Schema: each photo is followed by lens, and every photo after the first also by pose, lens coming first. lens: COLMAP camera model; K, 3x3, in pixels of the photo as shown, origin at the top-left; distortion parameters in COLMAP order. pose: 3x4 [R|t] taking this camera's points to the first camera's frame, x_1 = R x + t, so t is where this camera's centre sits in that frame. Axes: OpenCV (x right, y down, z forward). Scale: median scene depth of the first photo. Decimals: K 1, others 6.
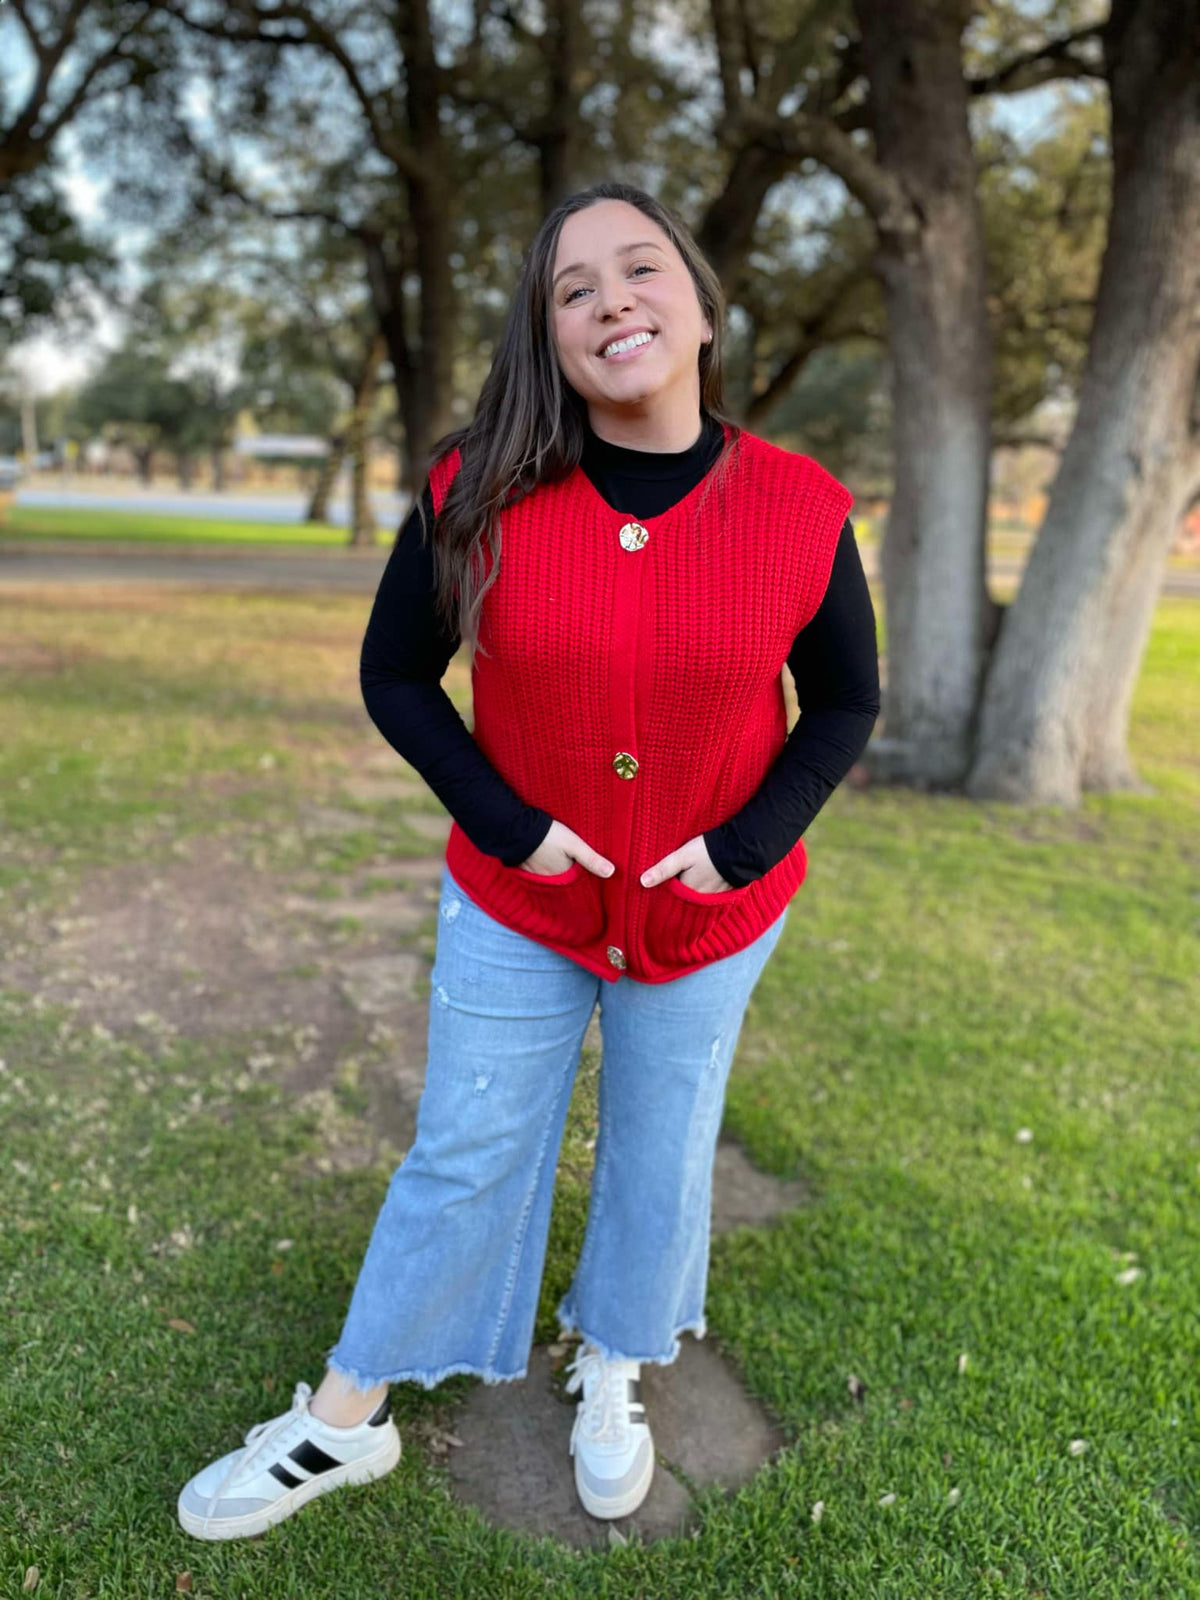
lens RADIAL K [[1134.3, 0, 600.0], [0, 1134.3, 800.0], [0, 0, 1]] dist [0.089399, -0.099155]
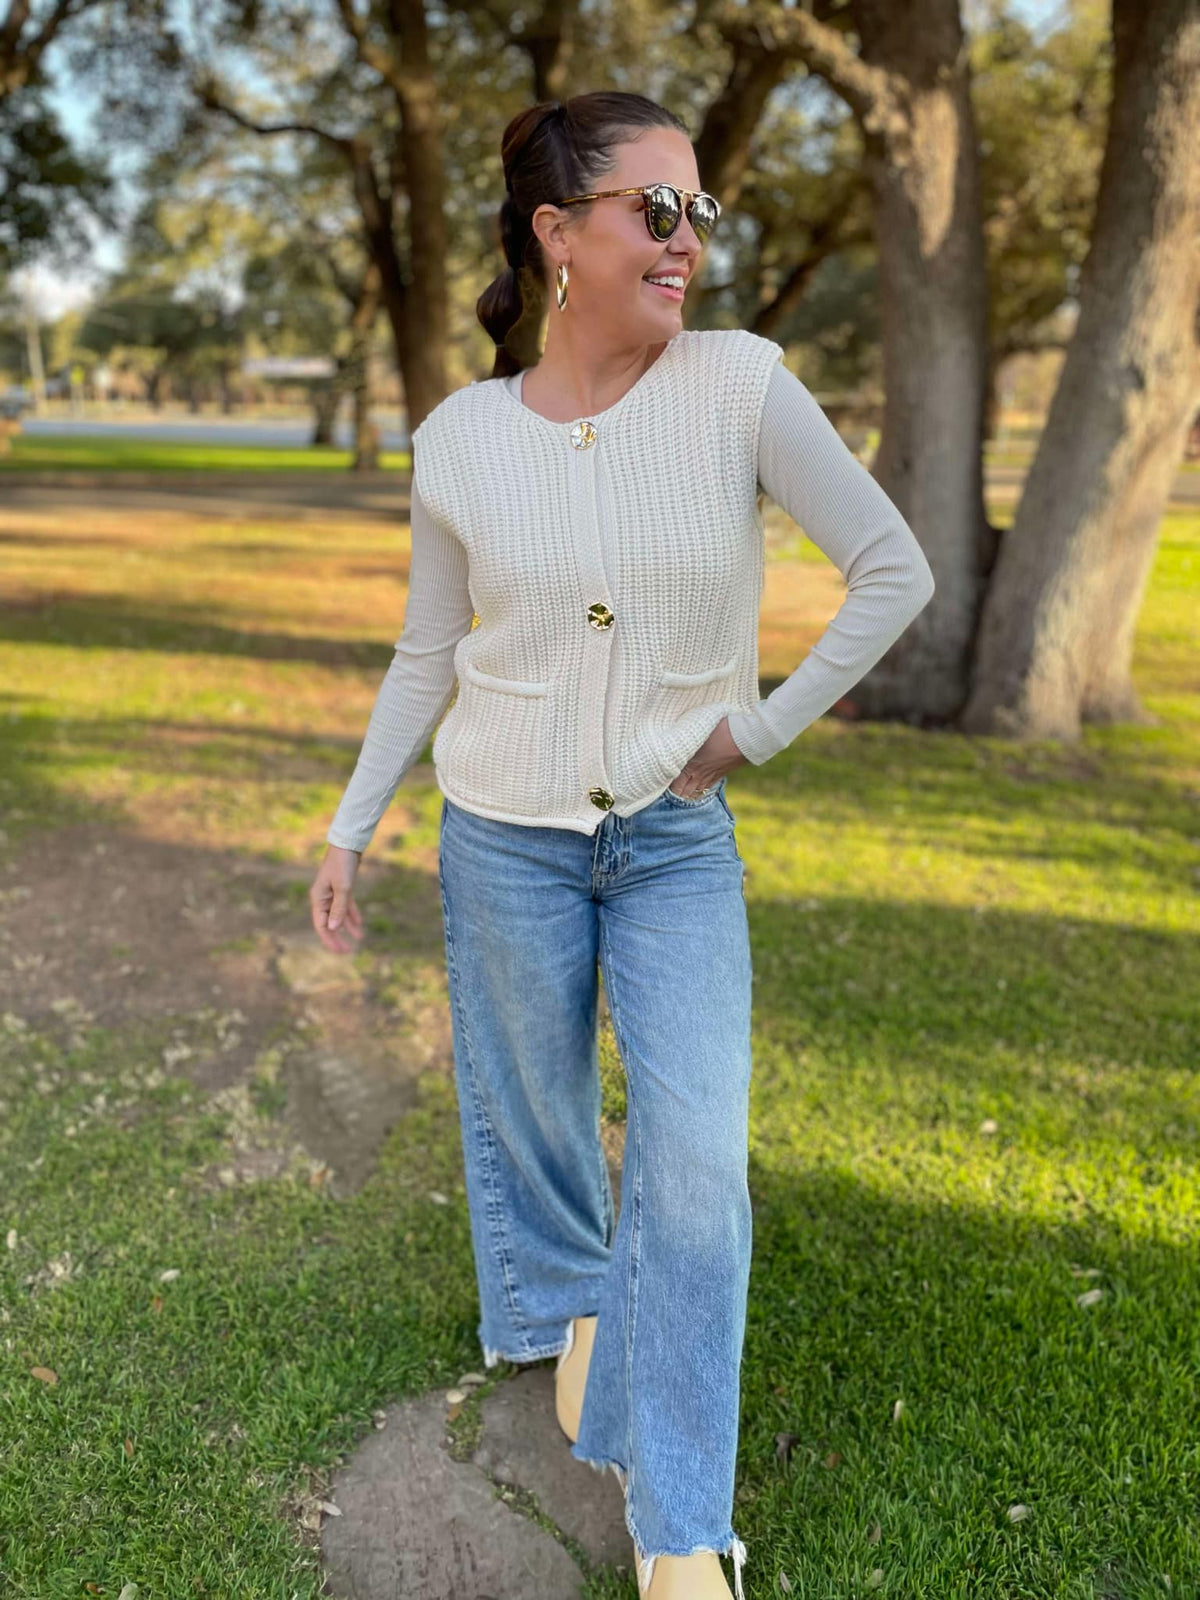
lens RADIAL K [[1131.0, 0, 599.5], [0, 1131.0, 766.2], [0, 0, 1]] dist [0.088561, -0.096372]
pose [[0.999733, -0.015947, -0.016712, 0.082019], [0.016628, 0.999001, 0.041471, -0.047527], [0.016034, -0.041738, 0.999000, 0.089394]]
